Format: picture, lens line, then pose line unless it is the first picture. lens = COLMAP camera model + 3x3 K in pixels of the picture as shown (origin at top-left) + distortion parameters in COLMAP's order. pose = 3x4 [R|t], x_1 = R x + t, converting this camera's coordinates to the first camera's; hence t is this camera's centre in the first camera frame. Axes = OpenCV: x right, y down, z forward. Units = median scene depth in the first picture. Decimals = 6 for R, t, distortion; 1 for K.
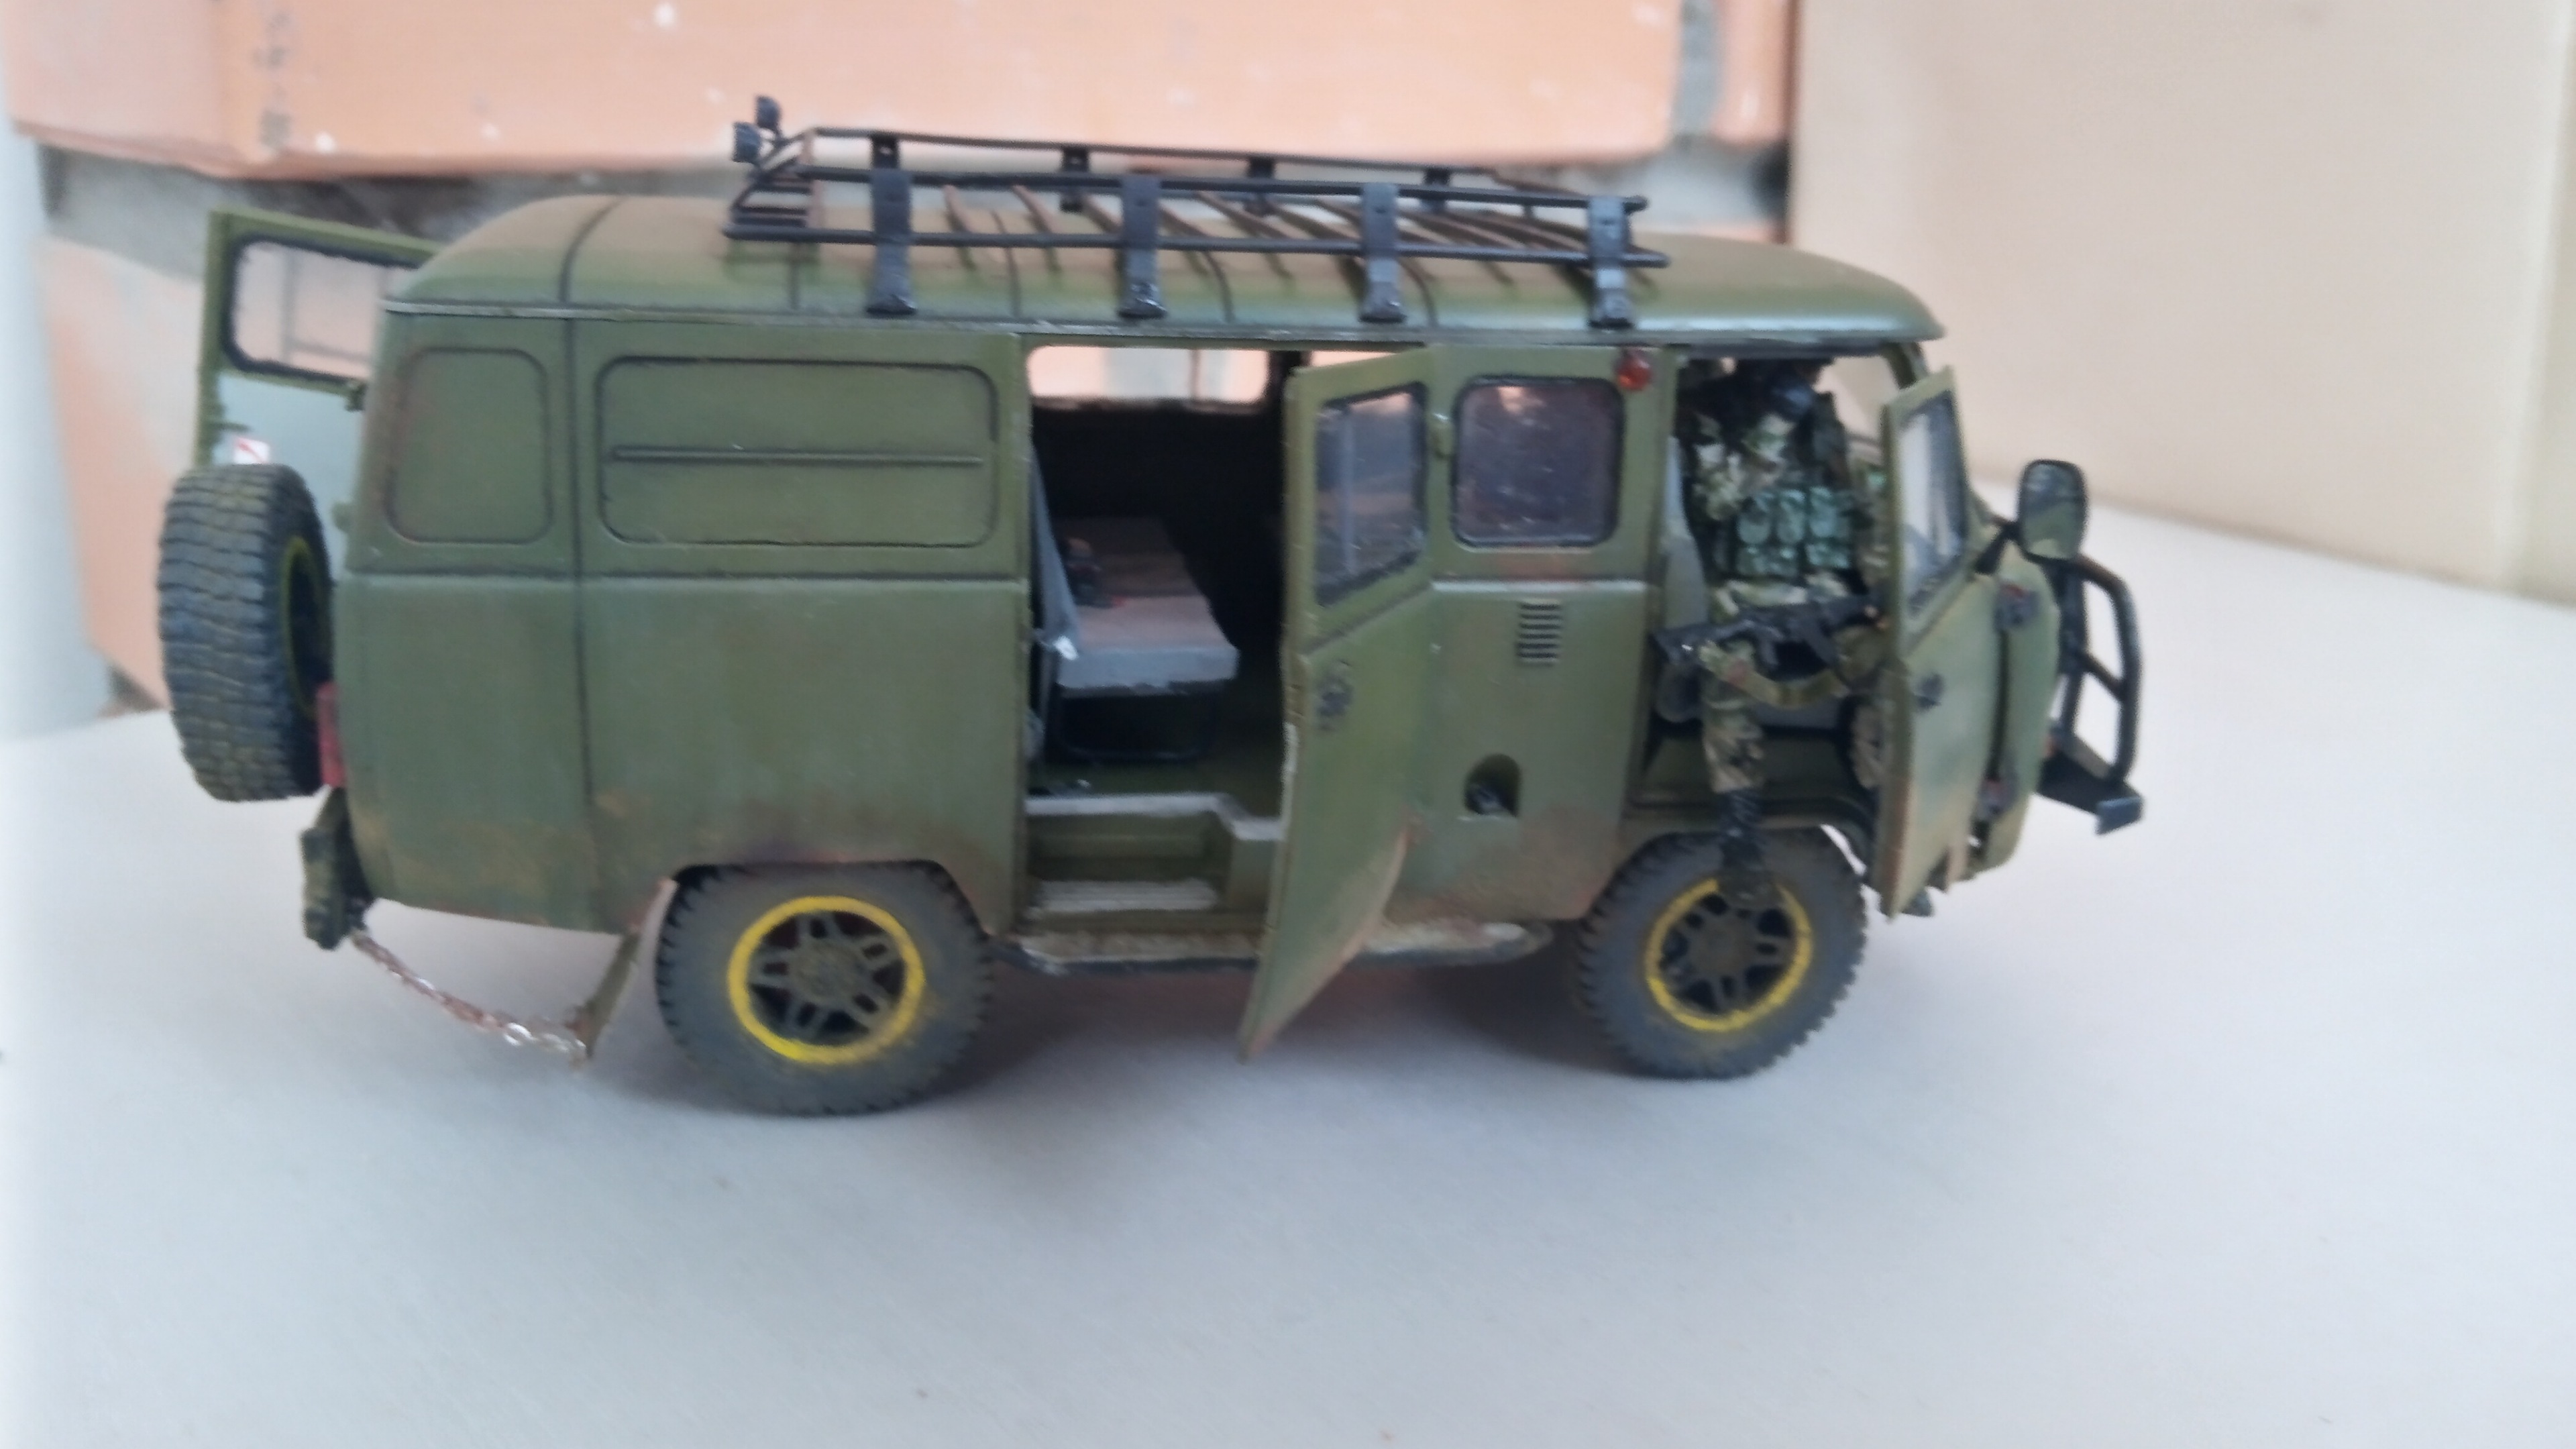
lens RADIAL K [[2054.6, 0, 1308.8], [0, 2054.6, 791.7], [0, 0, 1]] dist [0.030178, -0.099382]
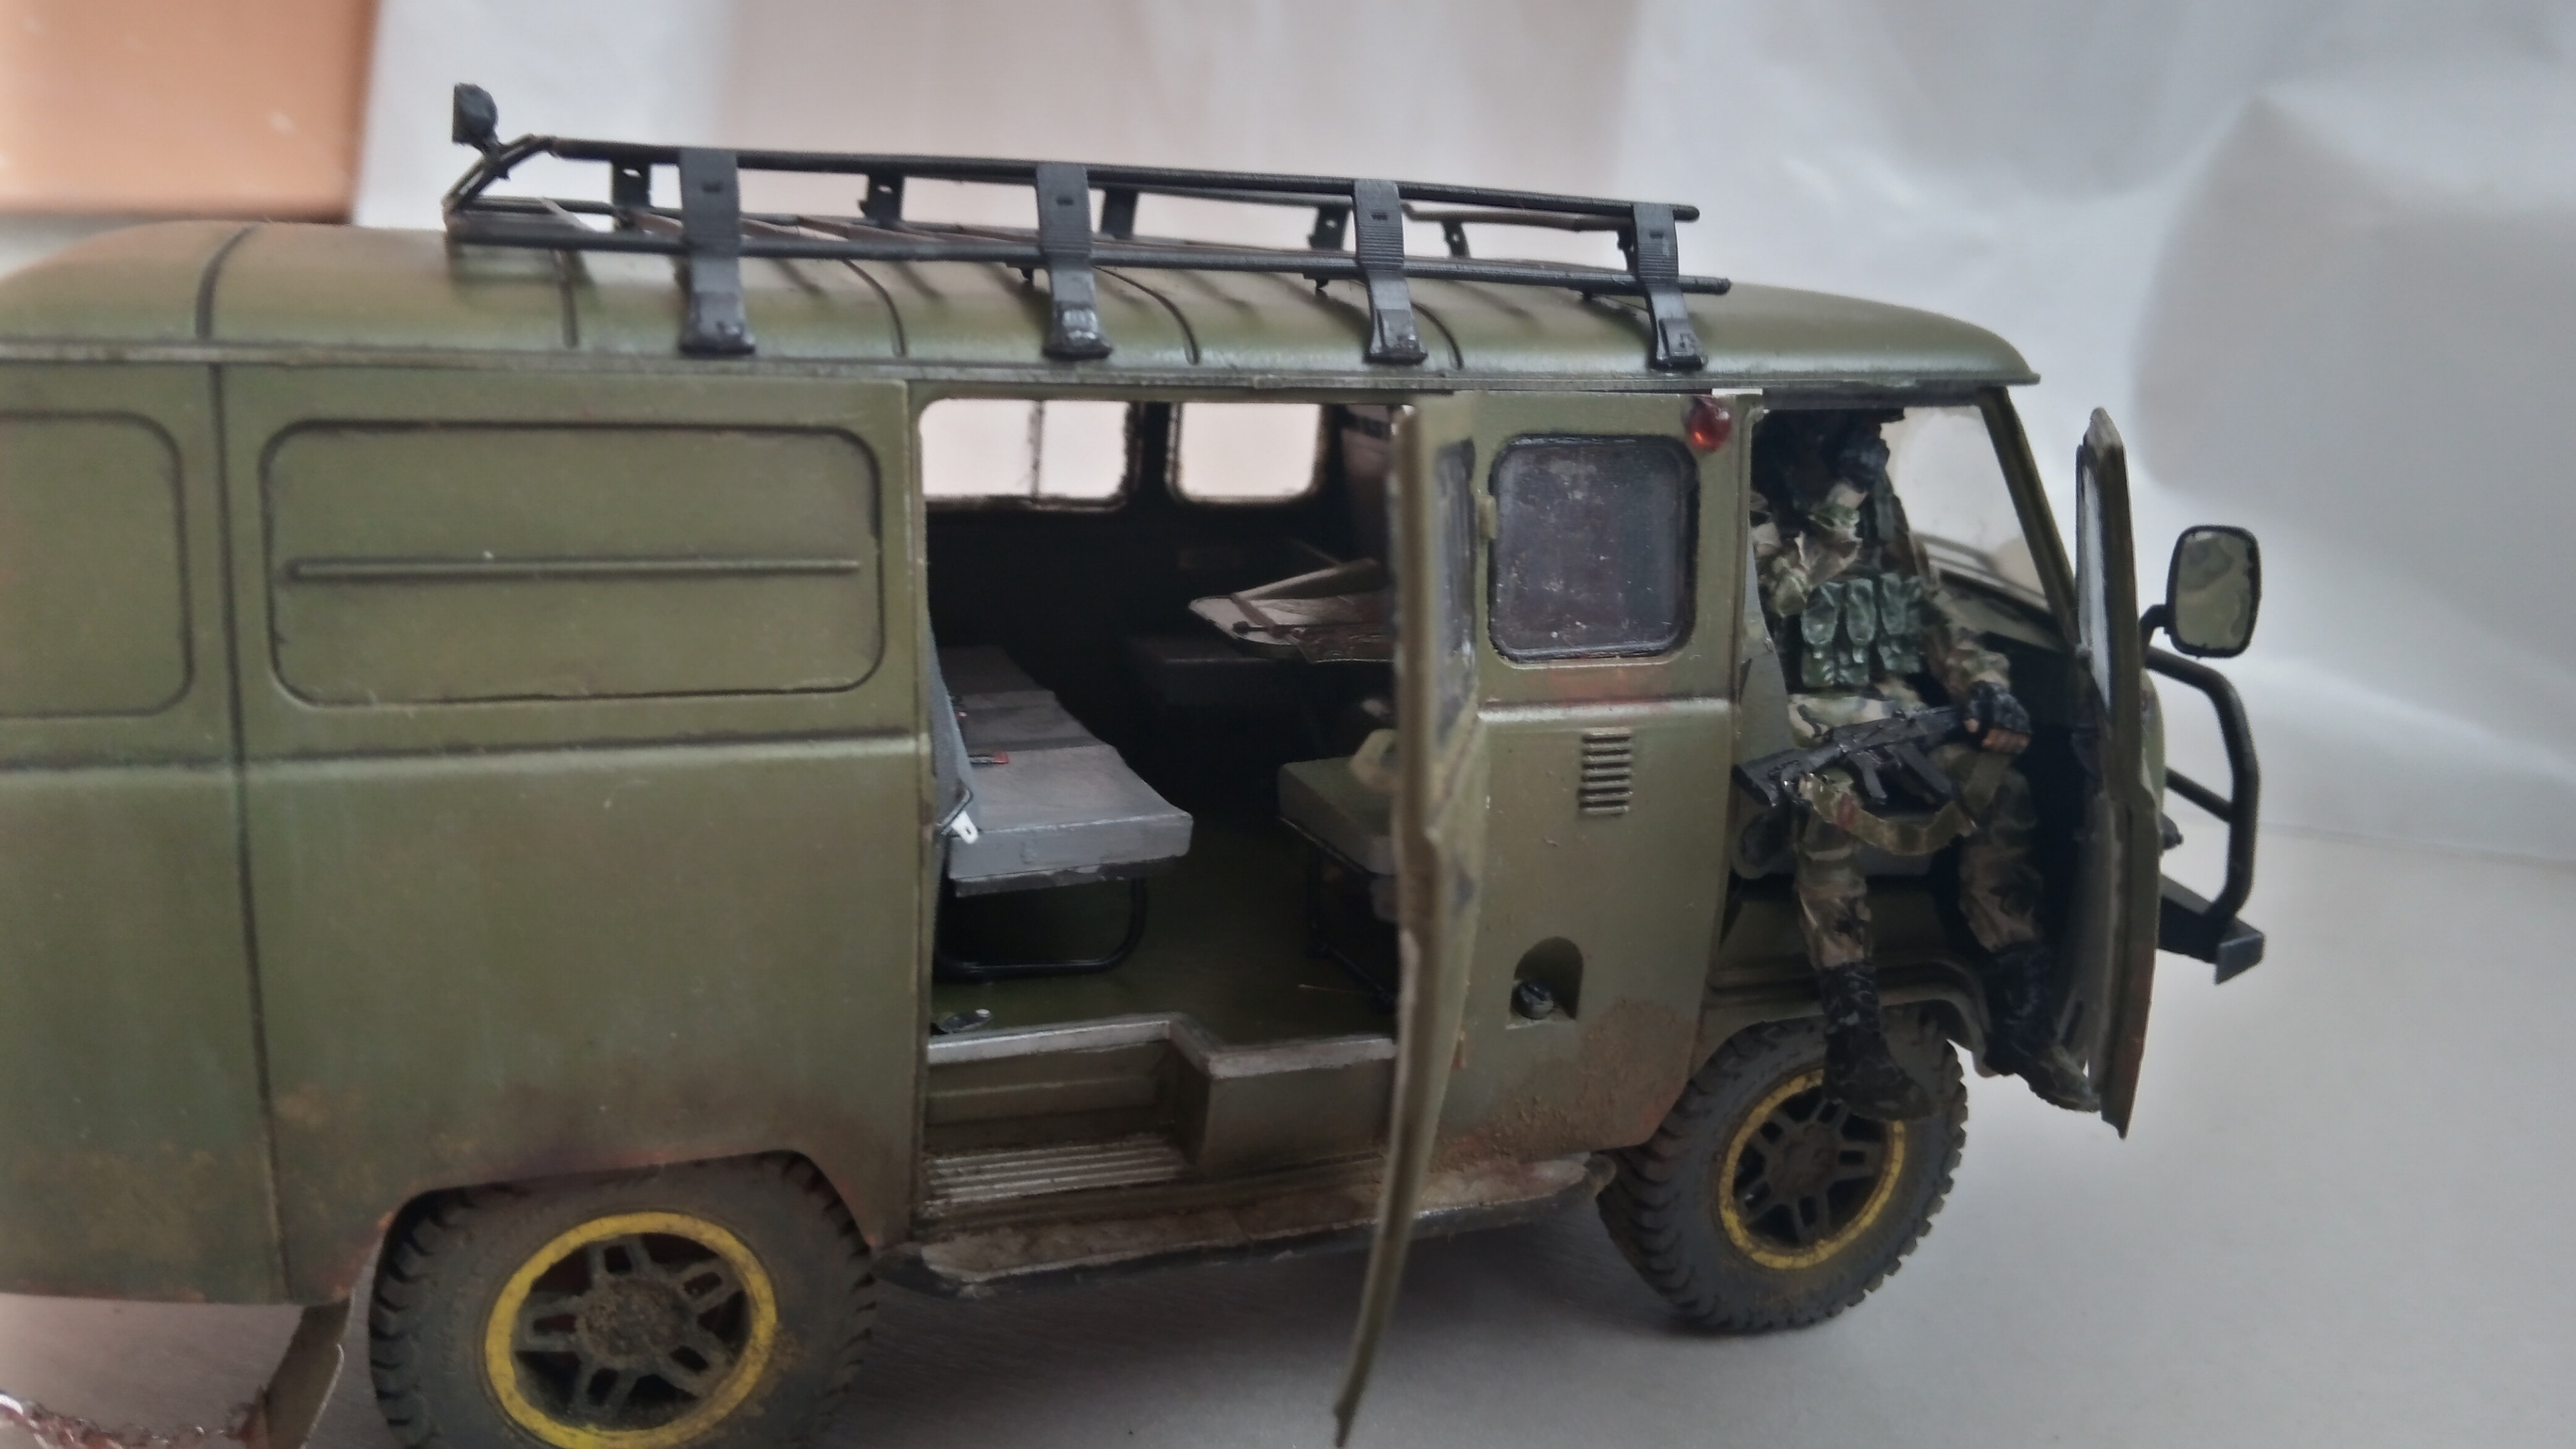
lens RADIAL K [[2054.6, 0, 1308.8], [0, 2054.6, 791.7], [0, 0, 1]] dist [0.030178, -0.099382]
pose [[0.983360, -0.050865, 0.174400, -0.124317], [0.061667, 0.996463, -0.057082, -0.034339], [-0.170880, 0.066886, 0.983019, 0.280782]]
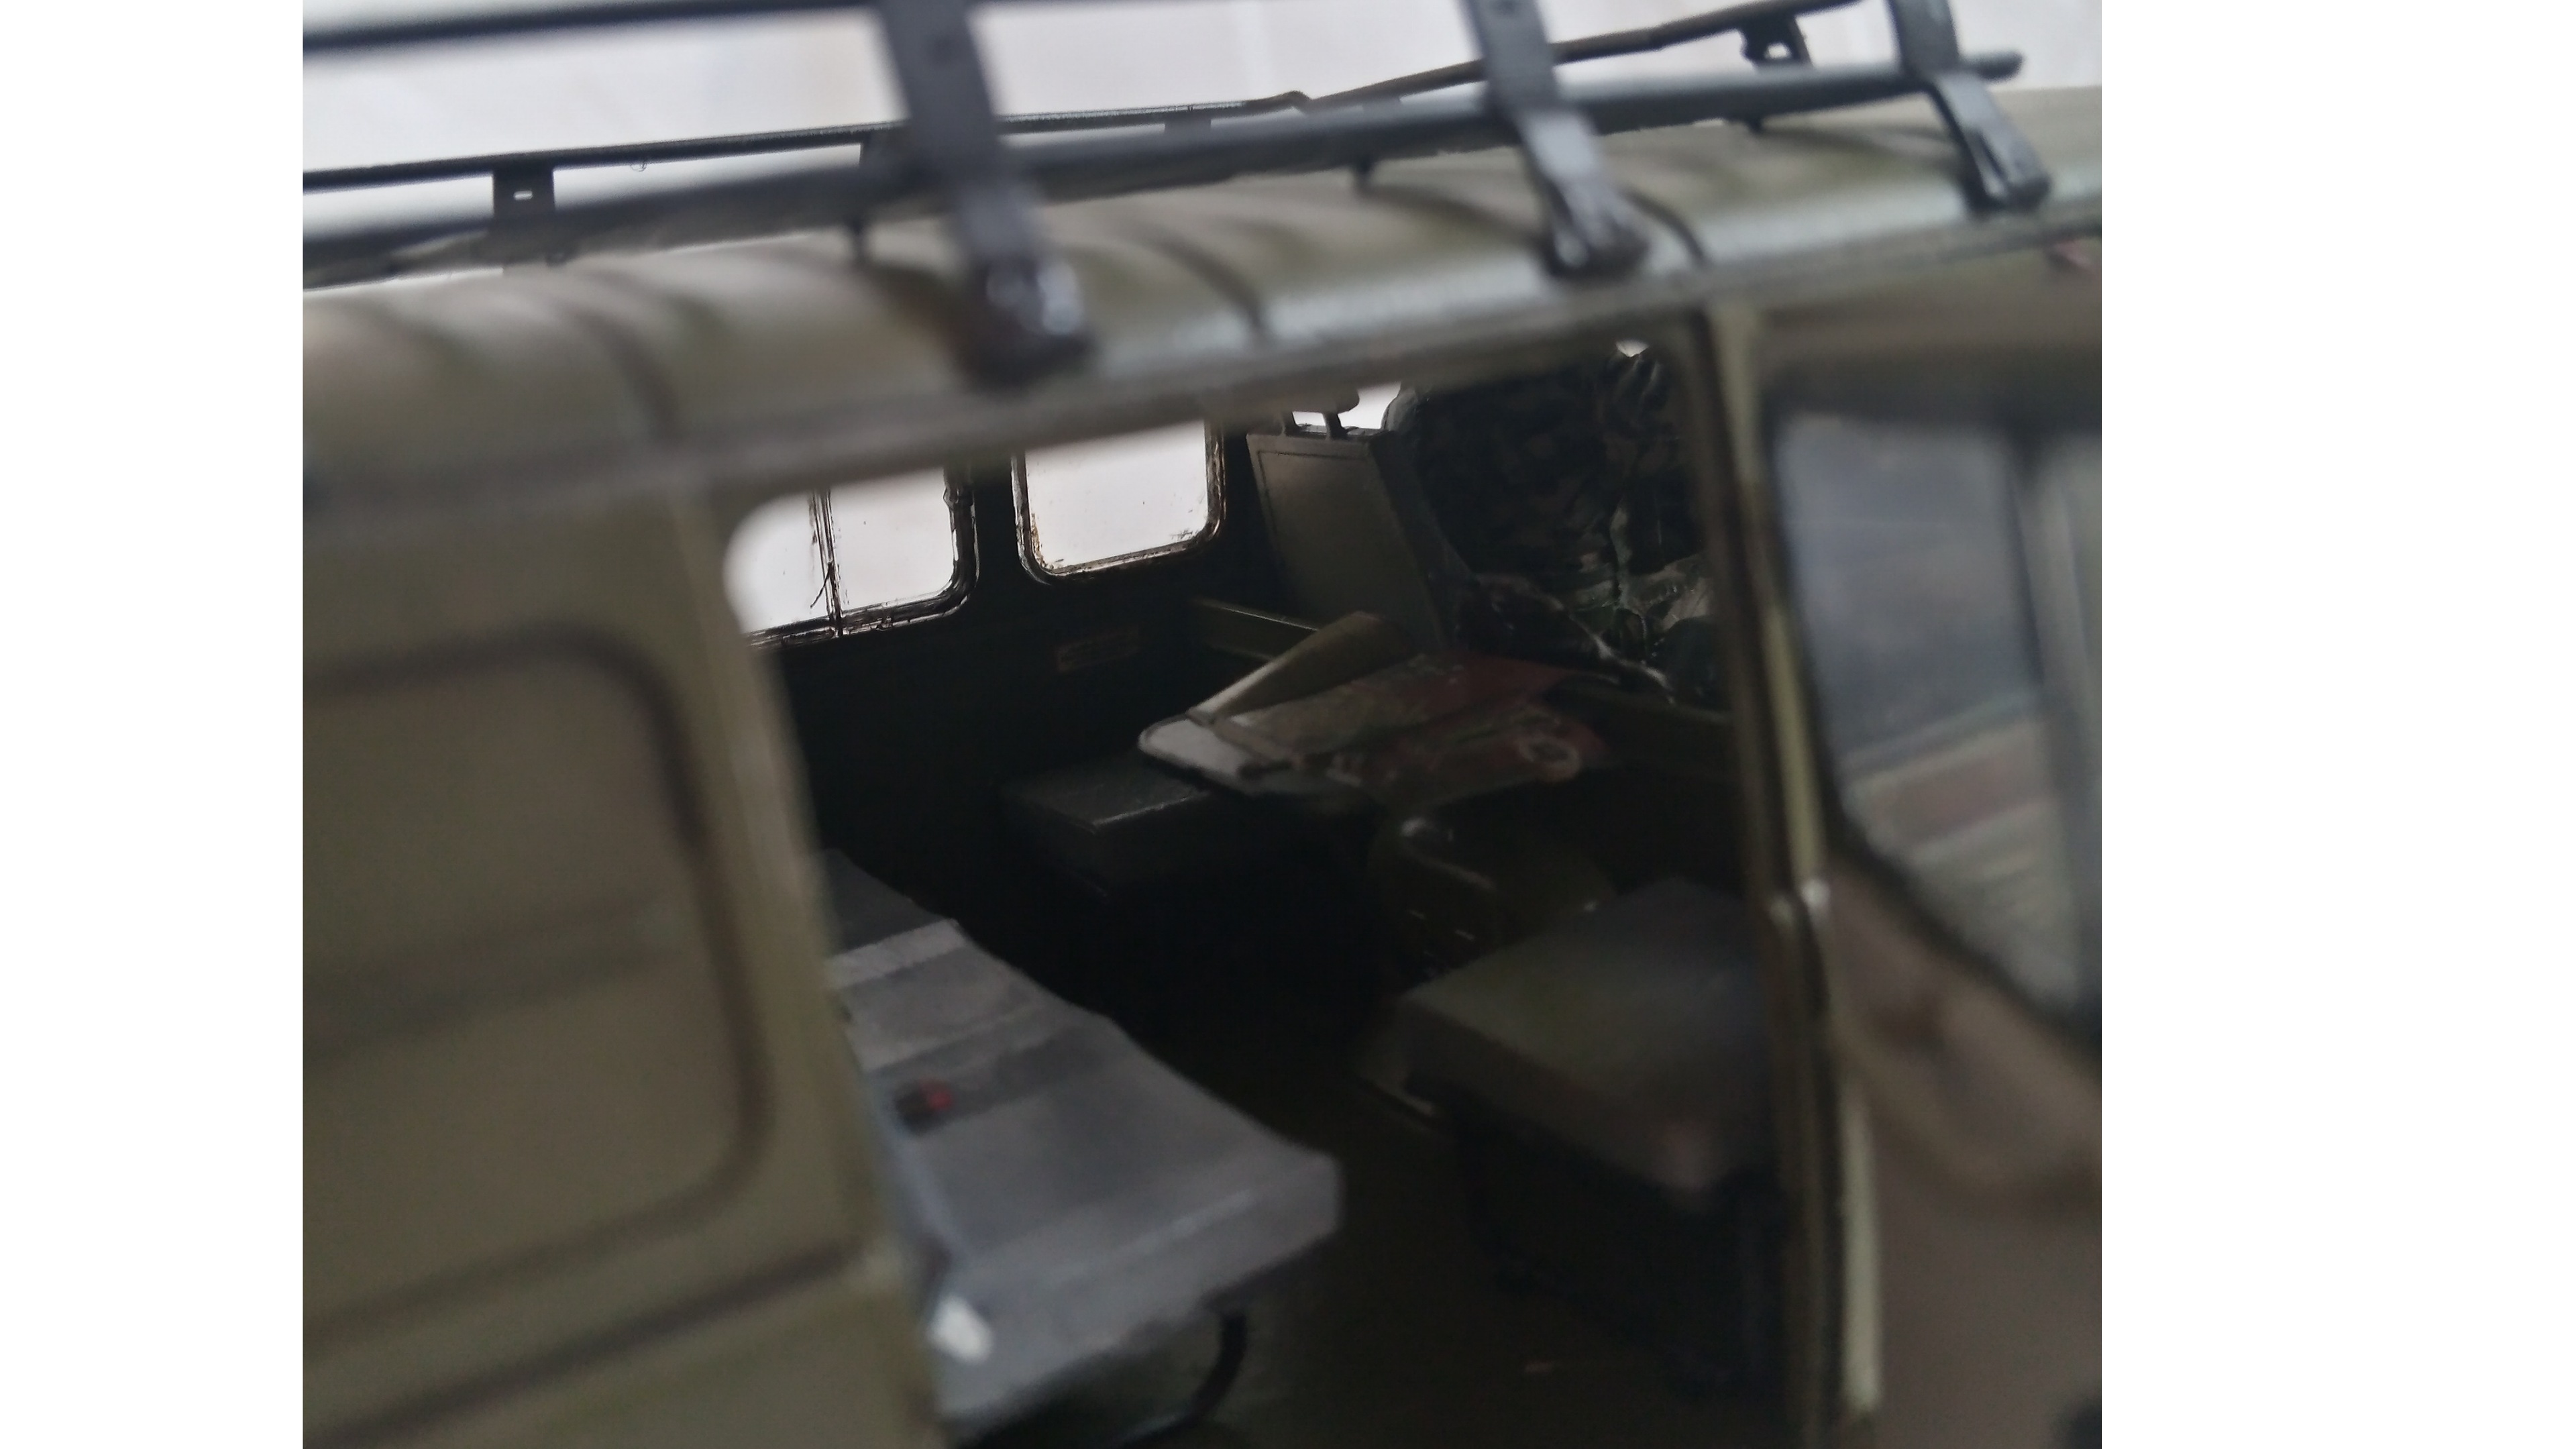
lens RADIAL K [[1905.4, 0, 1235.1], [0, 1905.4, 722.4], [0, 0, 1]] dist [0.001263, -0.000181]
pose [[0.924516, -0.246206, 0.290952, -0.143980], [0.274252, 0.959832, -0.059233, -0.139378], [-0.264681, 0.134556, 0.954902, 0.659970]]
